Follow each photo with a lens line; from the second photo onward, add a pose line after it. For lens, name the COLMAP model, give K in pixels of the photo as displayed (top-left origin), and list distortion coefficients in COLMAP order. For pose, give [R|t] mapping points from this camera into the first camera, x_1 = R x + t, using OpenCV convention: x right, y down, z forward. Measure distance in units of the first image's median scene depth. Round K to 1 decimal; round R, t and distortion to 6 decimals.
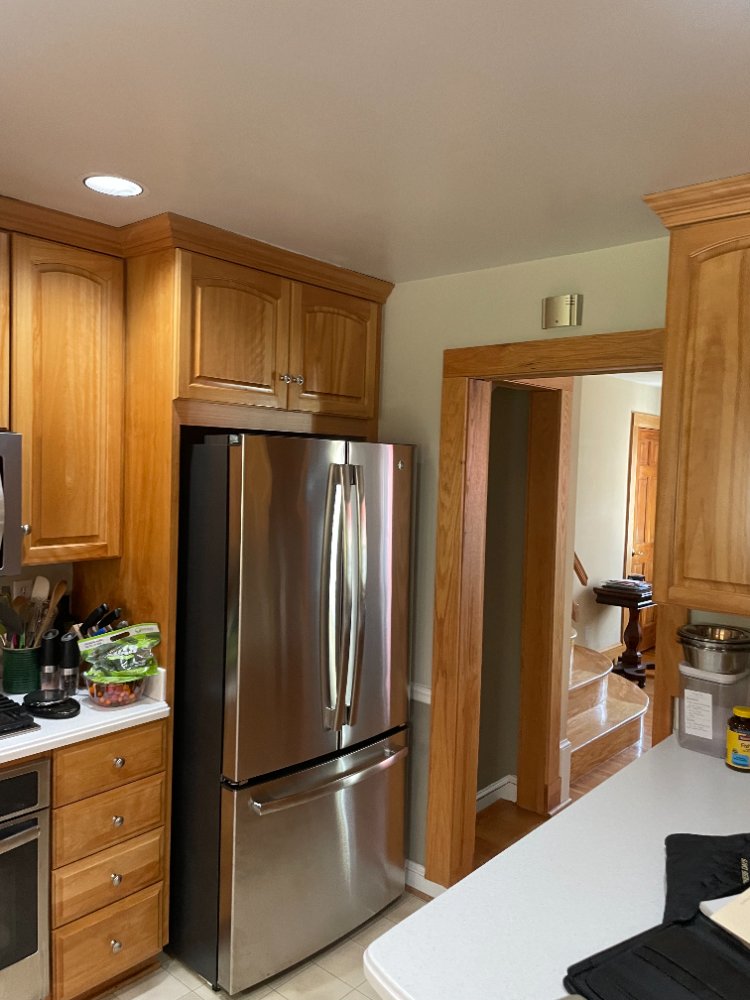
lens RADIAL K [[754.7, 0, 379.5], [0, 754.7, 498.1], [0, 0, 1]] dist [0.058955, -0.086354]
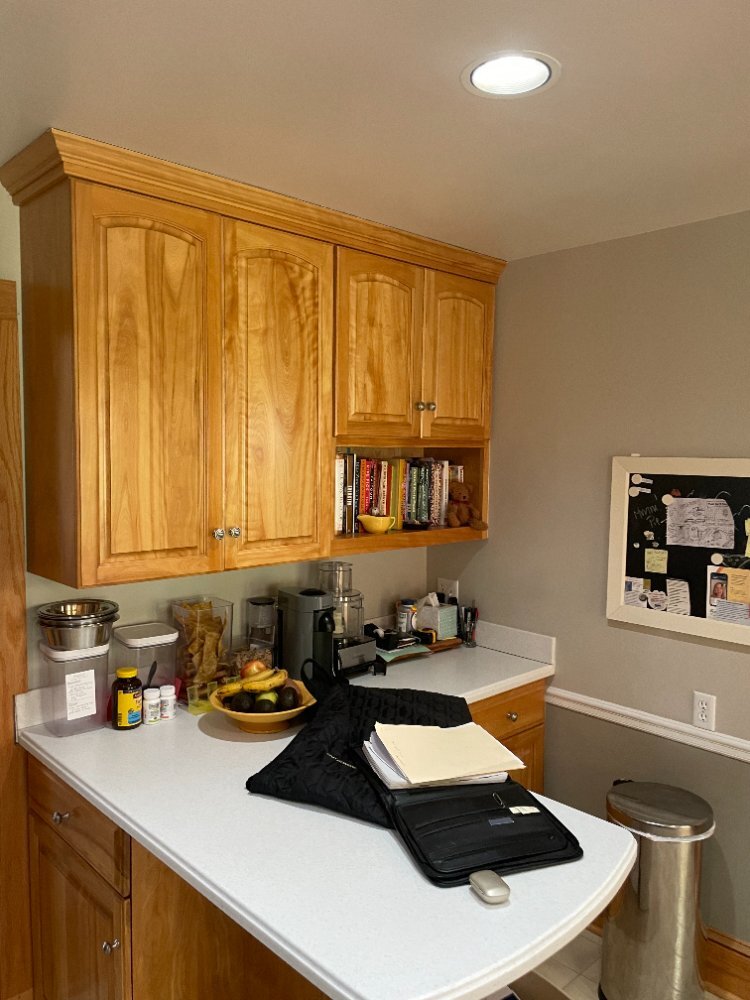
lens RADIAL K [[754.7, 0, 376.7], [0, 754.7, 496.7], [0, 0, 1]] dist [0.058955, -0.086354]
pose [[0.097424, -0.088542, 0.991297, -0.527208], [0.033858, 0.995753, 0.085612, -0.040911], [-0.994667, 0.025223, 0.100008, 0.568849]]
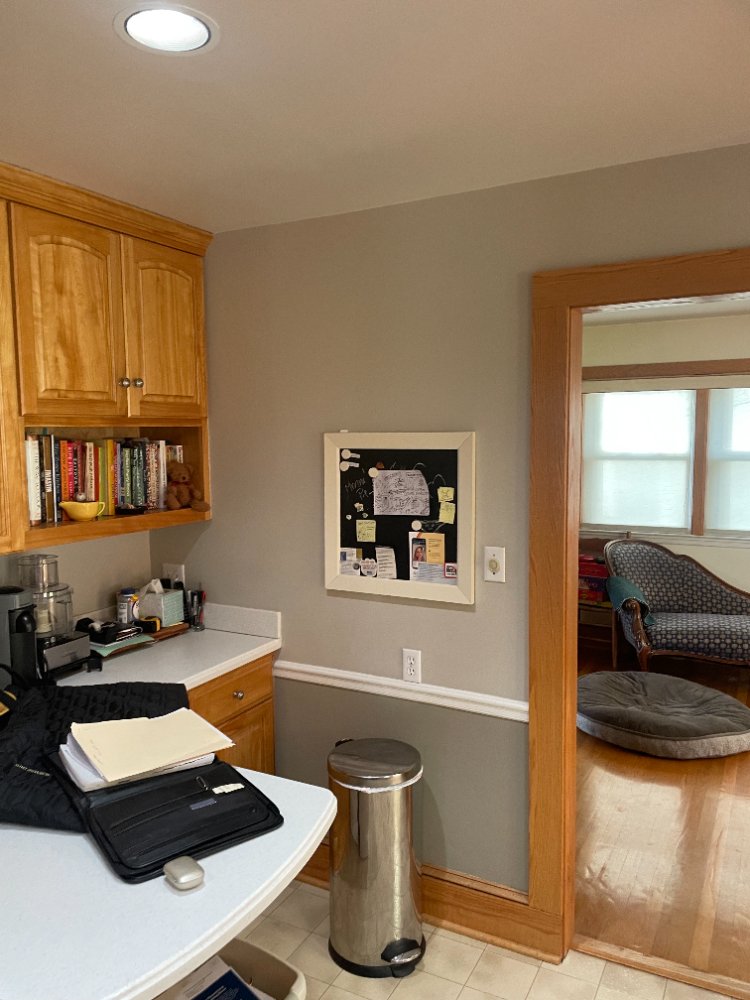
lens RADIAL K [[754.7, 0, 377.5], [0, 754.7, 501.8], [0, 0, 1]] dist [0.058955, -0.086354]
pose [[-0.234918, -0.117753, 0.964856, -0.521096], [0.043555, 0.990363, 0.131470, -0.036308], [-0.971039, 0.072910, -0.227526, 0.527968]]
